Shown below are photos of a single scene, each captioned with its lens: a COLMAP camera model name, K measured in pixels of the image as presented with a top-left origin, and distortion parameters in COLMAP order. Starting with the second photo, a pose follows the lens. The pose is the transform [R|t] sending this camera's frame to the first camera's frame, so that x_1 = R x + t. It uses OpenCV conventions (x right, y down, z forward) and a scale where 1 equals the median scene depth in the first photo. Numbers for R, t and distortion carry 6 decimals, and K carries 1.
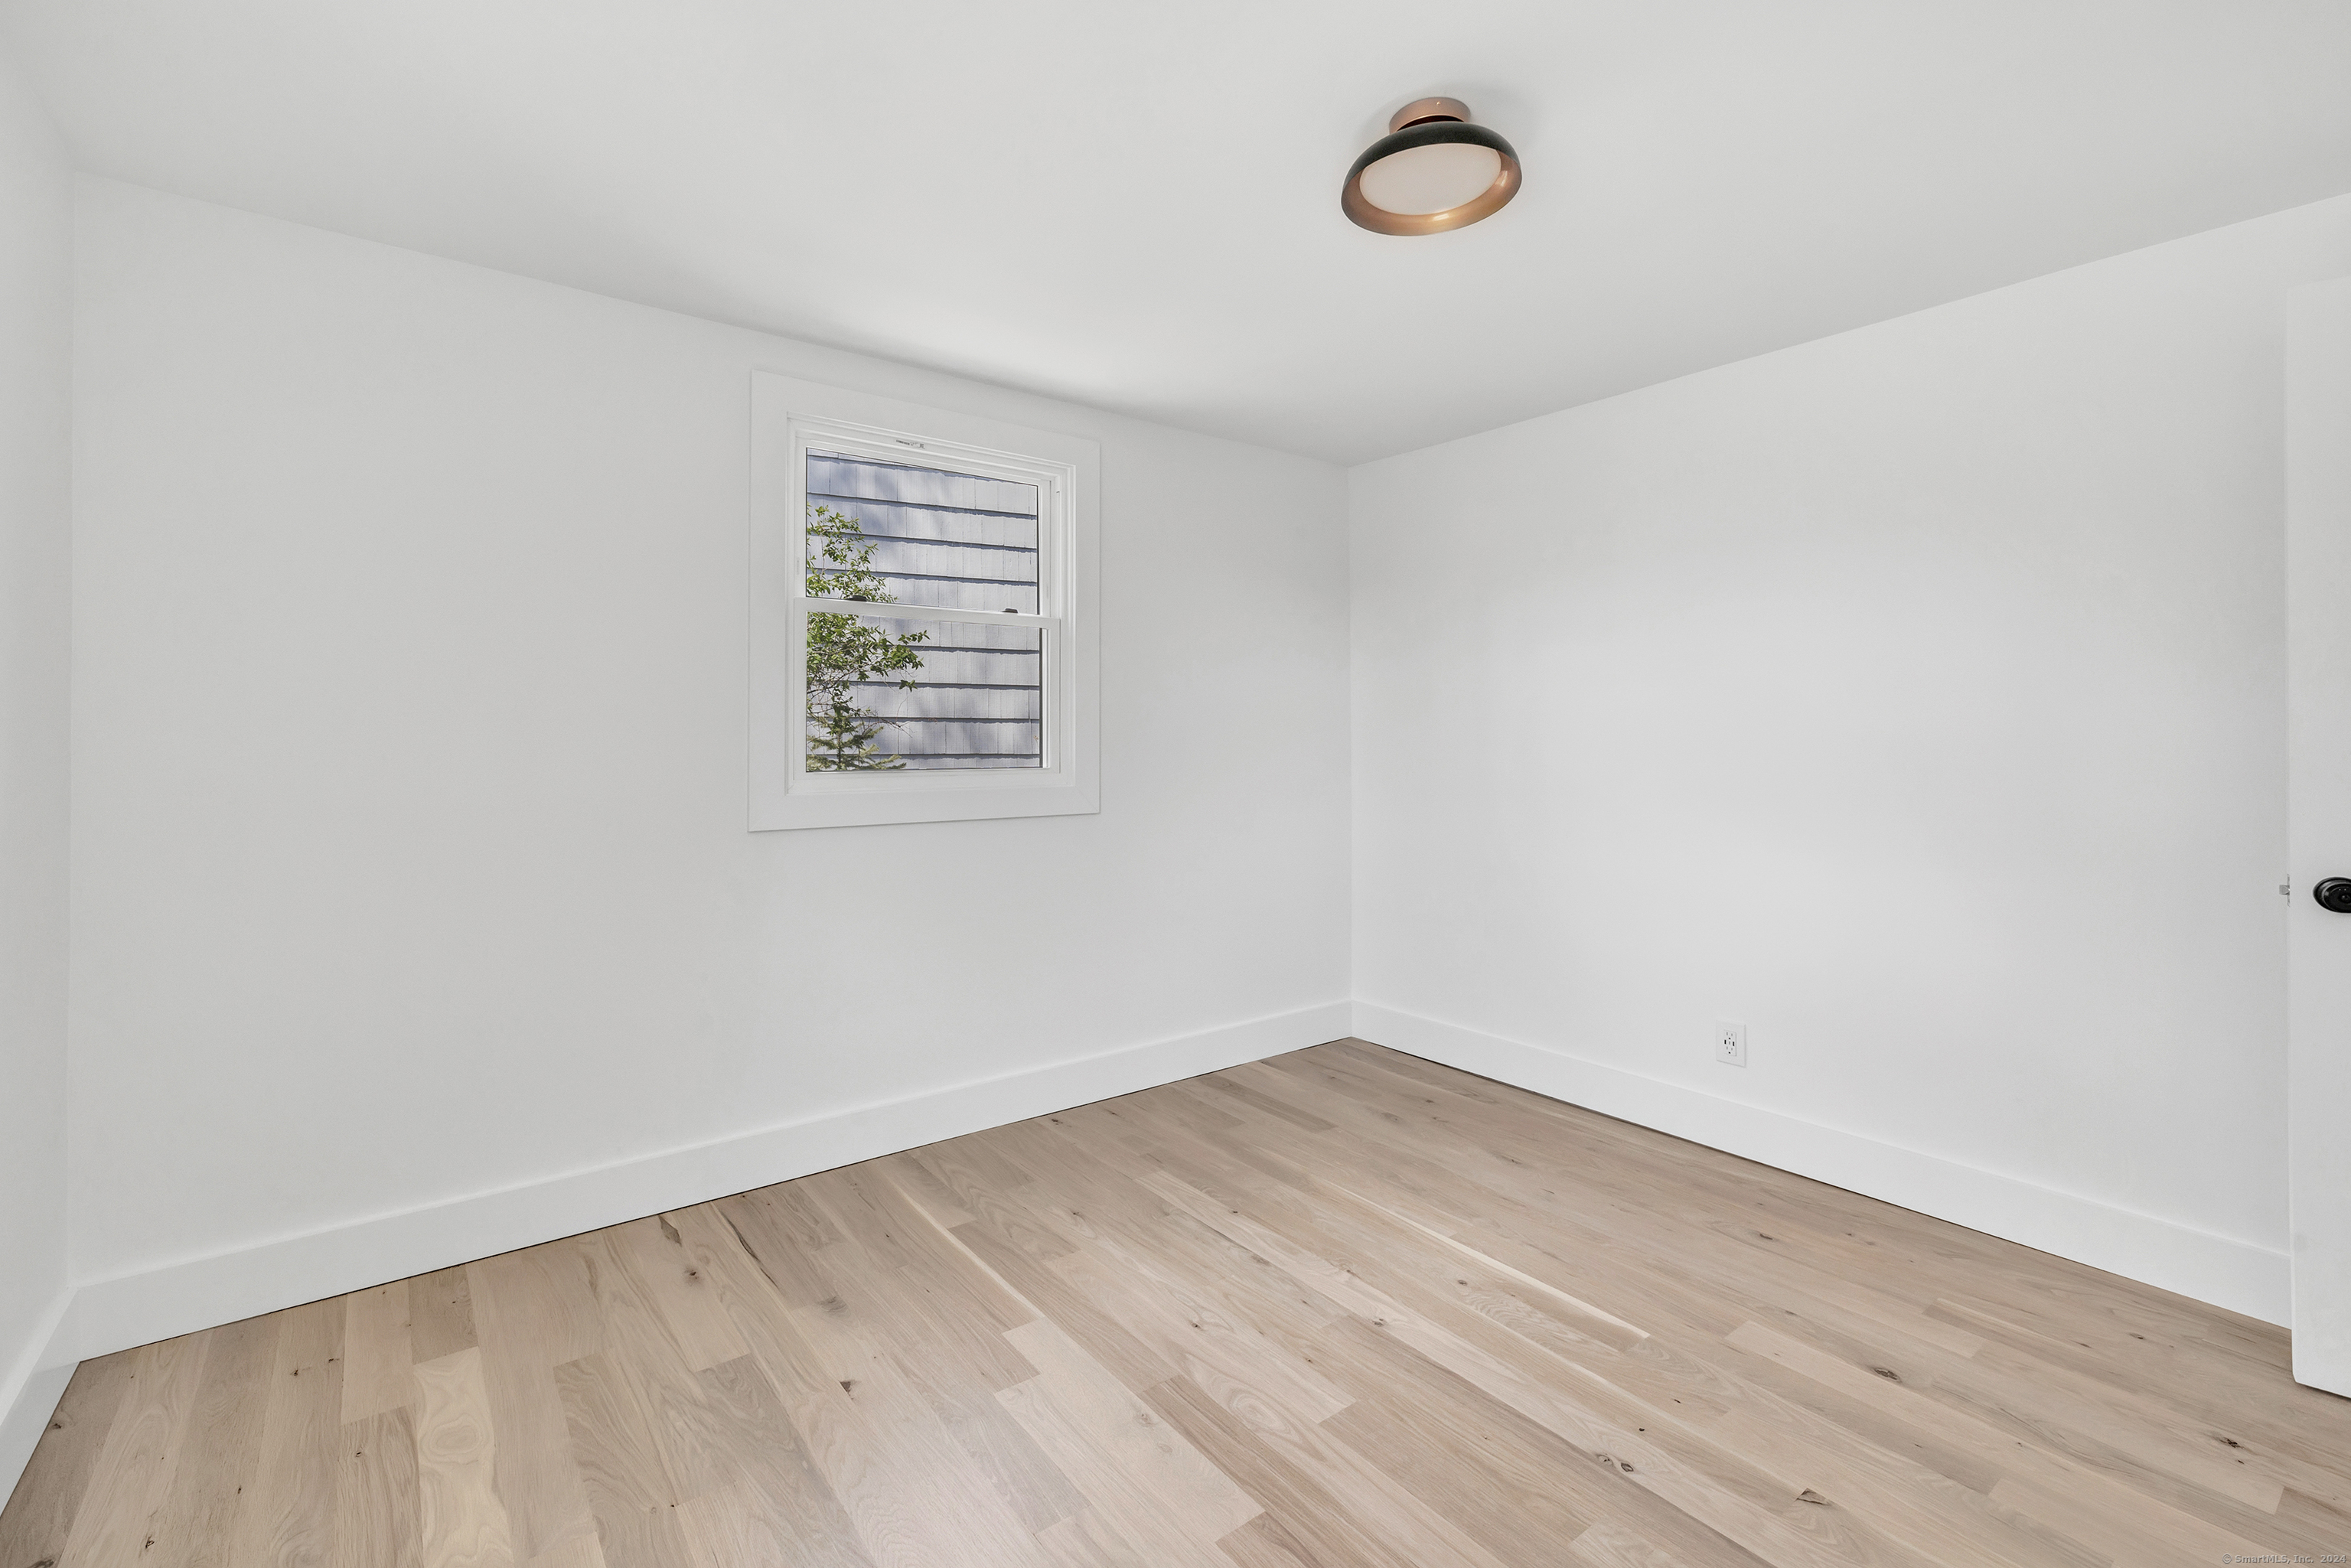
lens RADIAL K [[1027.9, 0, 1184.0], [0, 1027.9, 739.2], [0, 0, 1]] dist [-0.000279, -0.000229]
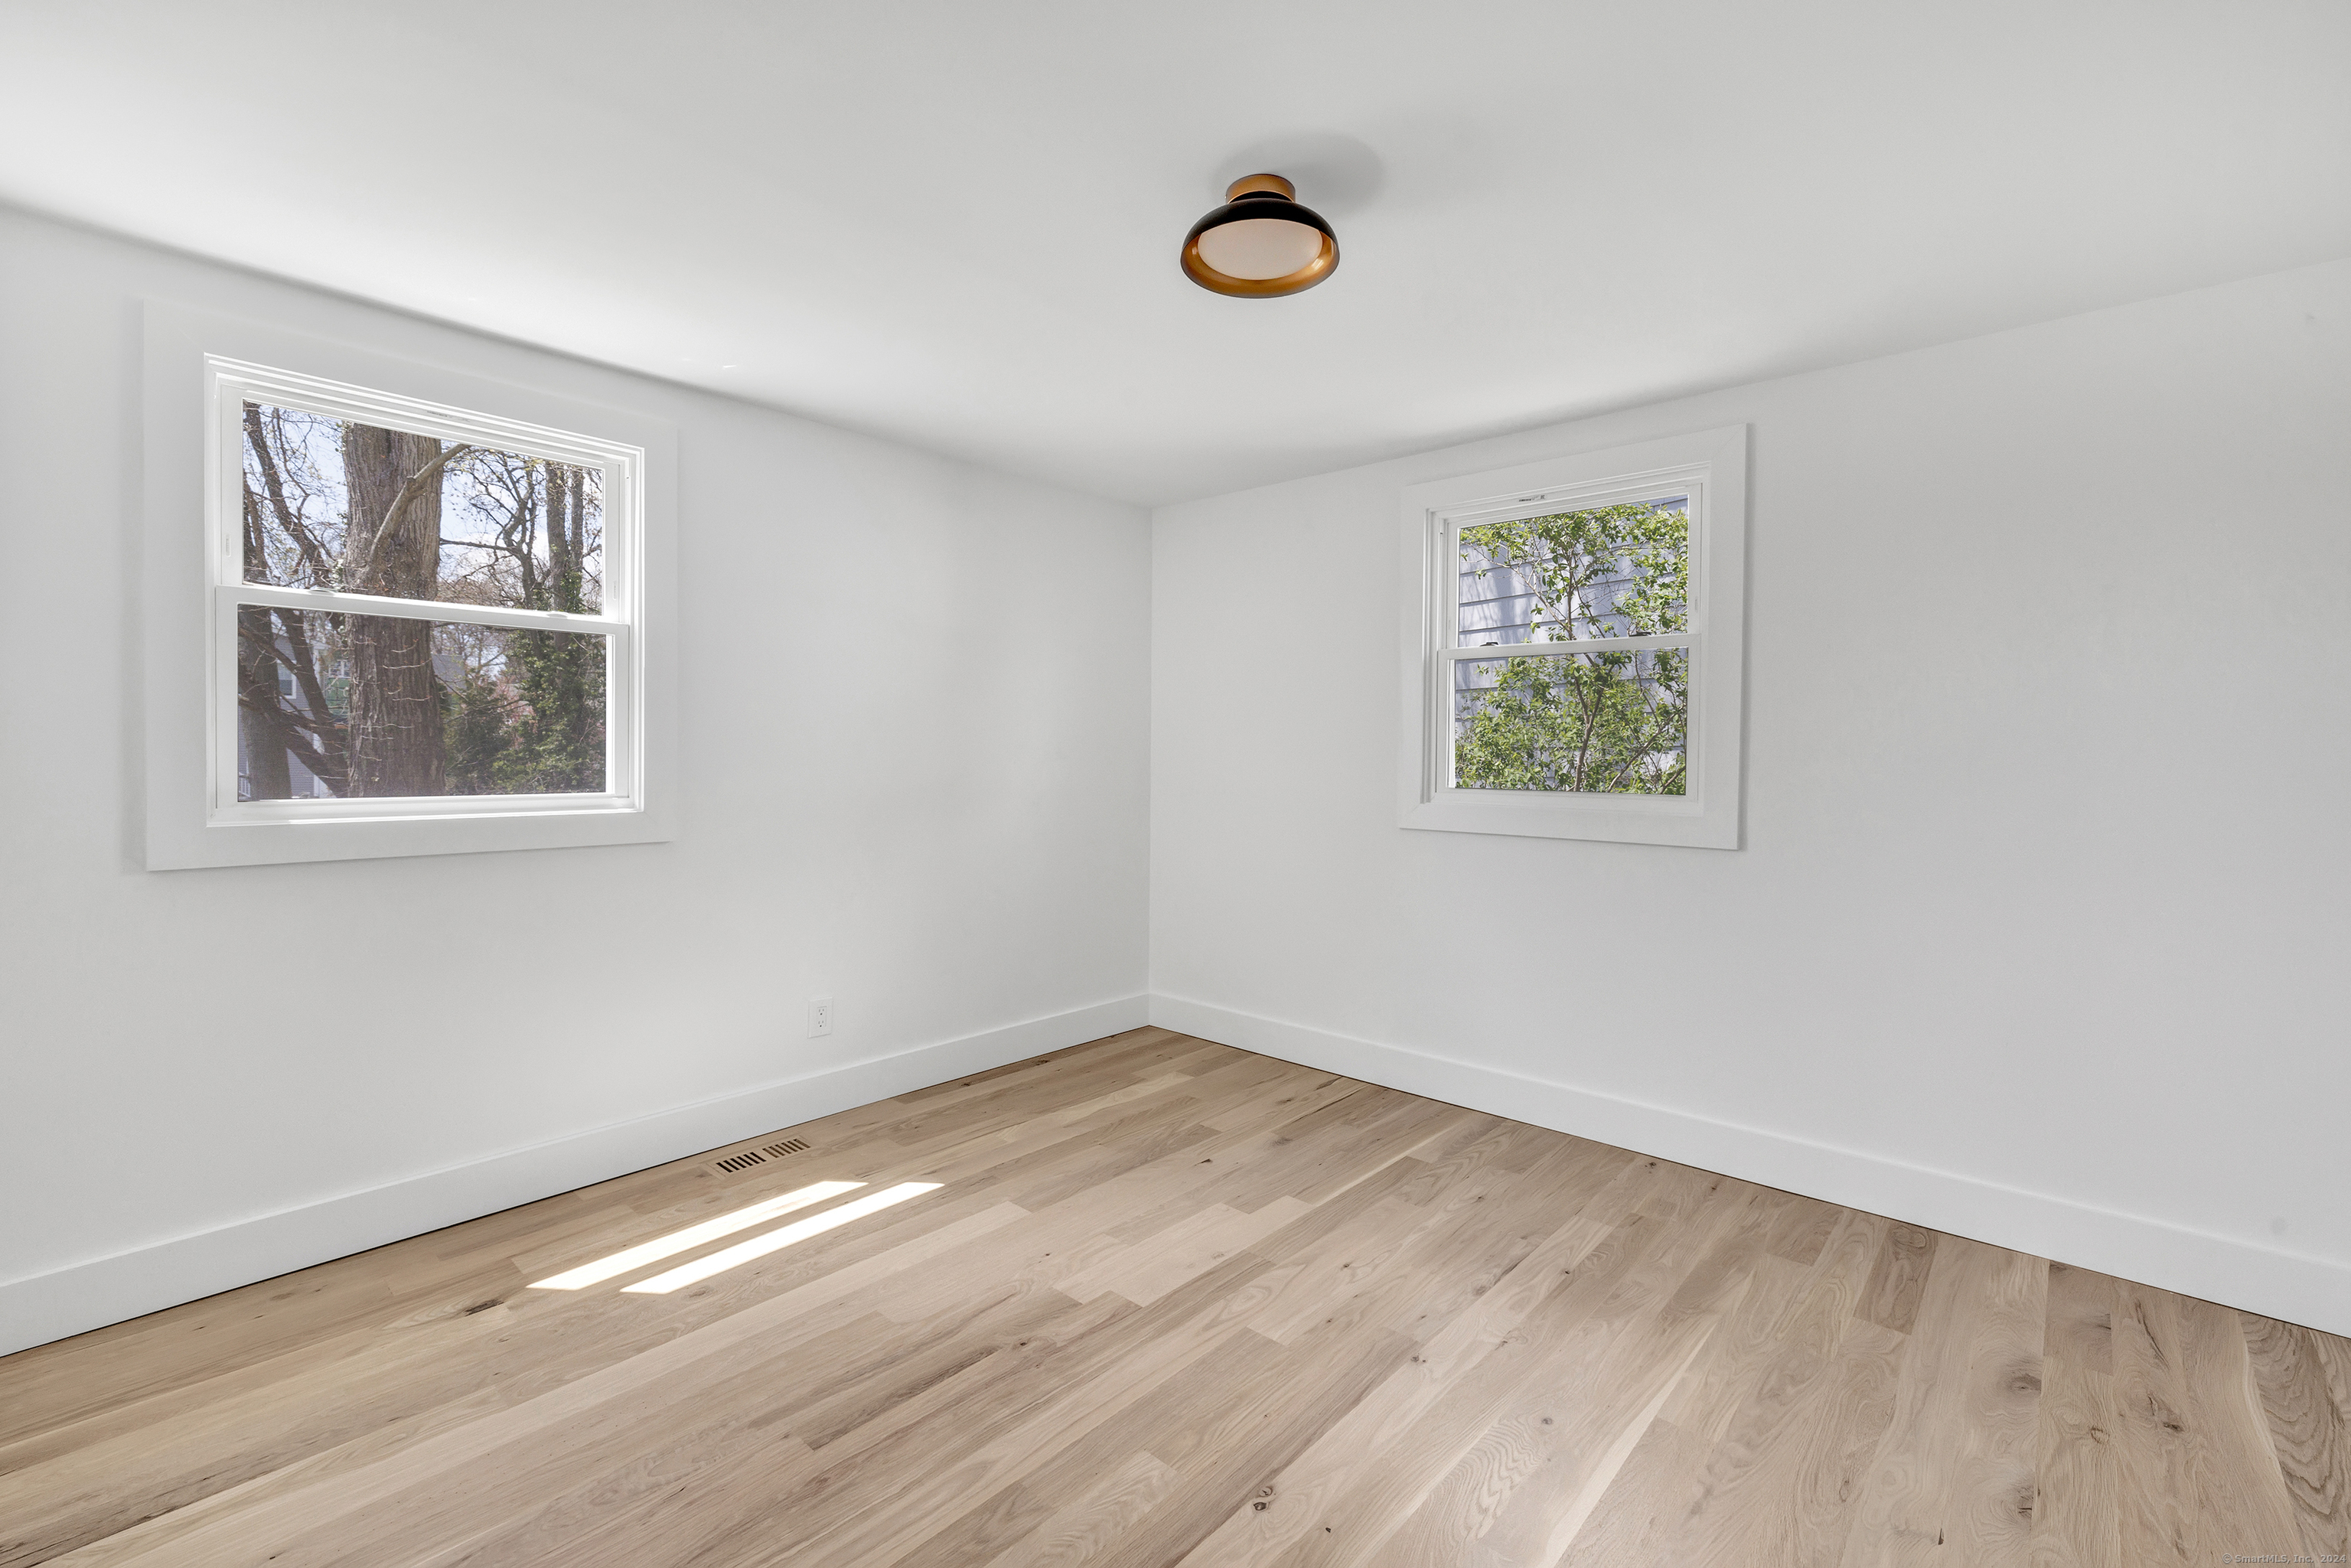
lens RADIAL K [[1014.6, 0, 1175.5], [0, 1014.6, 784.0], [0, 0, 1]] dist [0.000131, 0.000196]
pose [[0.175401, 0.030456, -0.984026, 1.032955], [-0.011175, 0.999519, 0.028943, -0.006337], [0.984434, 0.005920, 0.175657, 0.570980]]
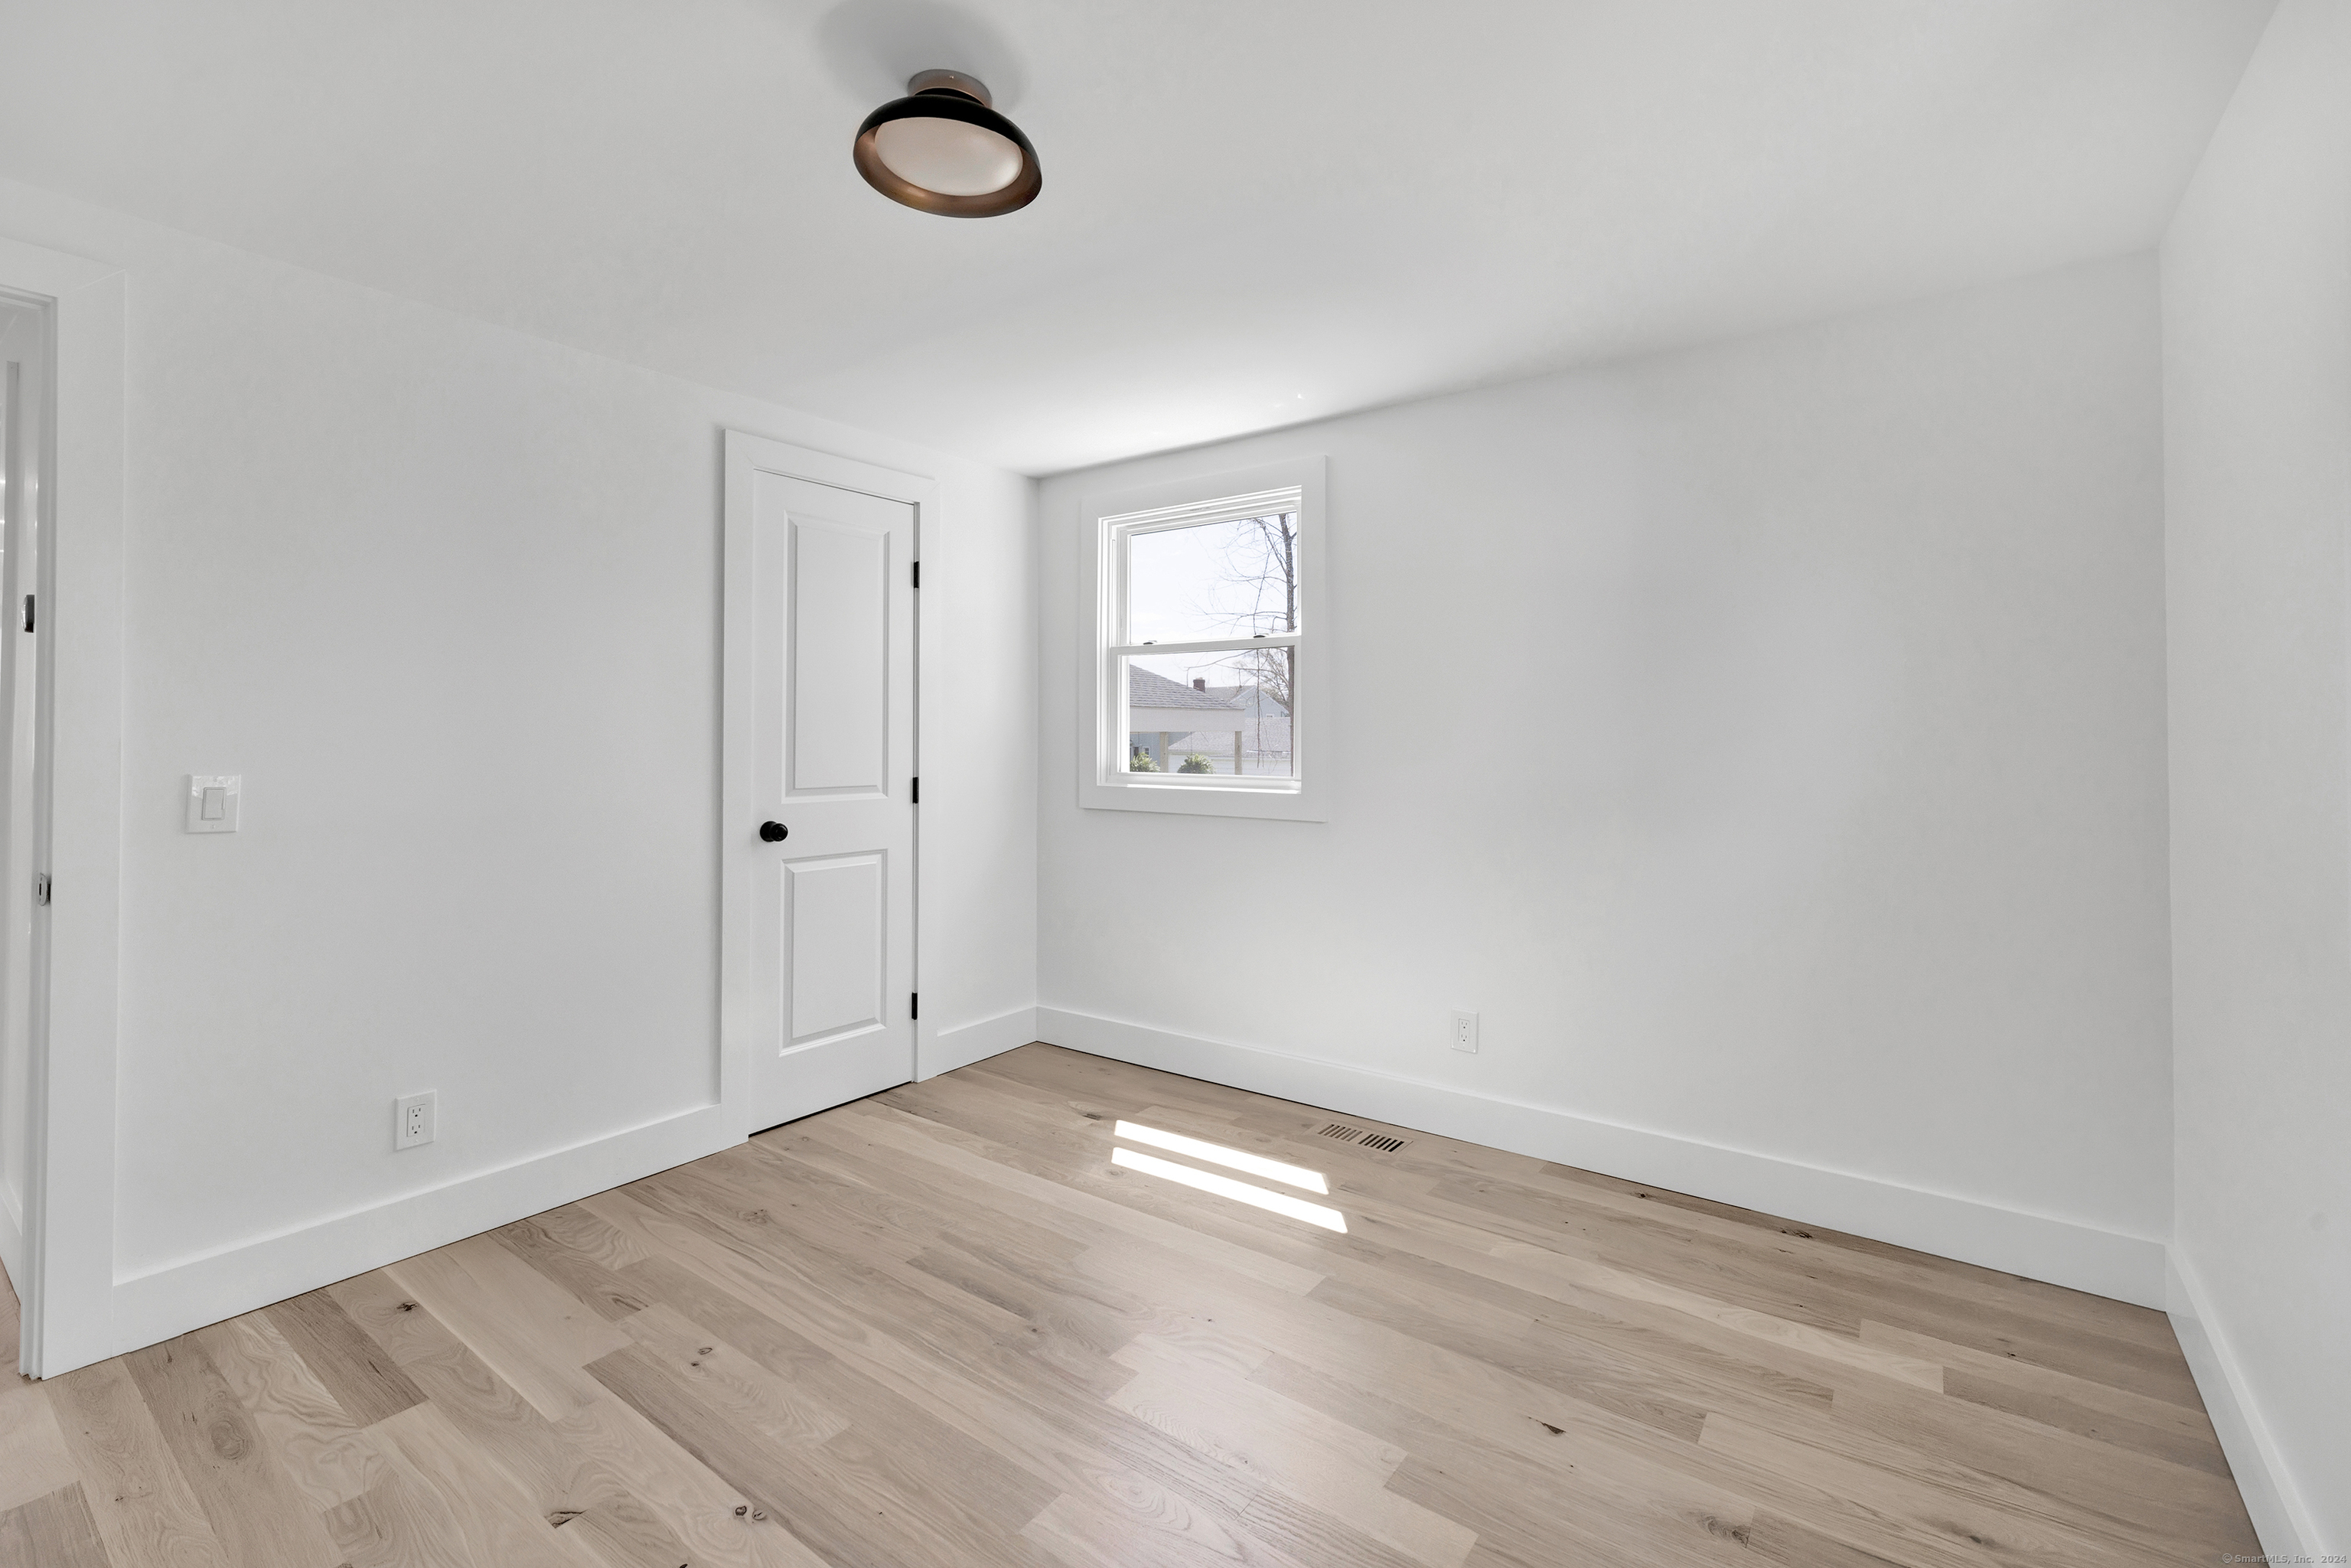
lens RADIAL K [[1027.9, 0, 1184.0], [0, 1027.9, 739.2], [0, 0, 1]] dist [-0.000279, -0.000229]
pose [[-0.961772, -0.003132, -0.273835, 0.228832], [-0.005139, 0.999965, 0.006611, -0.016251], [0.273805, 0.007766, -0.961754, 1.553497]]
